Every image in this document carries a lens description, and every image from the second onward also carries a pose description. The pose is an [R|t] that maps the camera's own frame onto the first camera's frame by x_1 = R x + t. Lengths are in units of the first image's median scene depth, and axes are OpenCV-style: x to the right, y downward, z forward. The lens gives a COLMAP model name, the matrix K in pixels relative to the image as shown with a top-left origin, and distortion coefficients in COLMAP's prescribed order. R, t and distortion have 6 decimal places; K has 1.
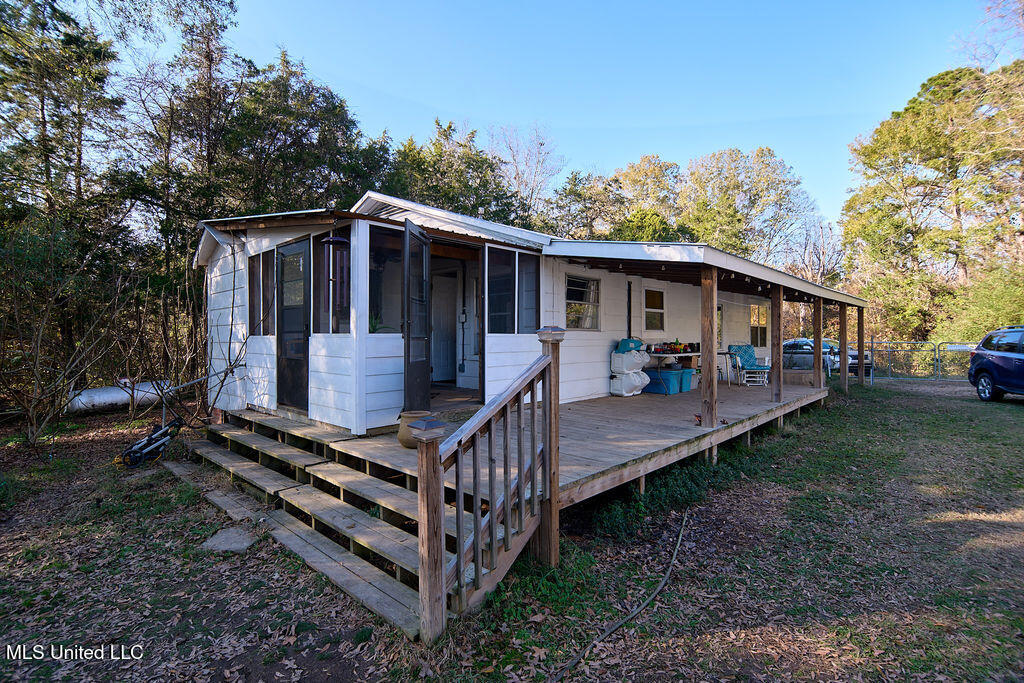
lens RADIAL K [[566.5, 0, 549.0], [0, 566.5, 332.6], [0, 0, 1]] dist [-0.019028, -0.004876]
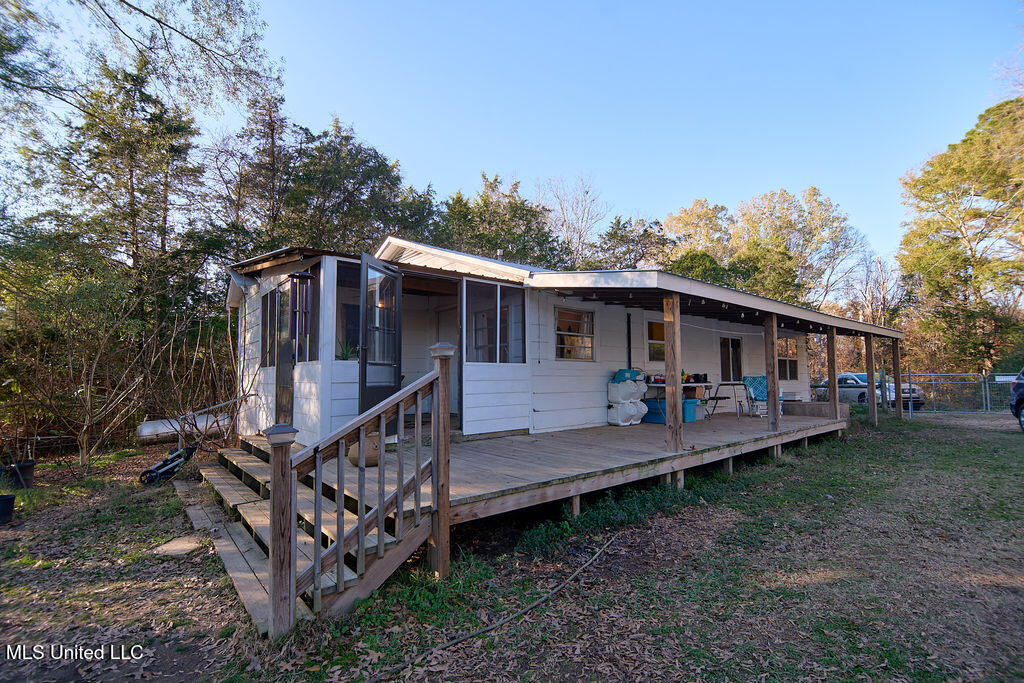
lens RADIAL K [[542.5, 0, 563.8], [0, 542.5, 344.0], [0, 0, 1]] dist [-0.016135, -0.005862]
pose [[0.993646, -0.016490, -0.111340, 0.100181], [0.010170, 0.998317, -0.057089, 0.014592], [0.112094, 0.055594, 0.992141, 0.009637]]
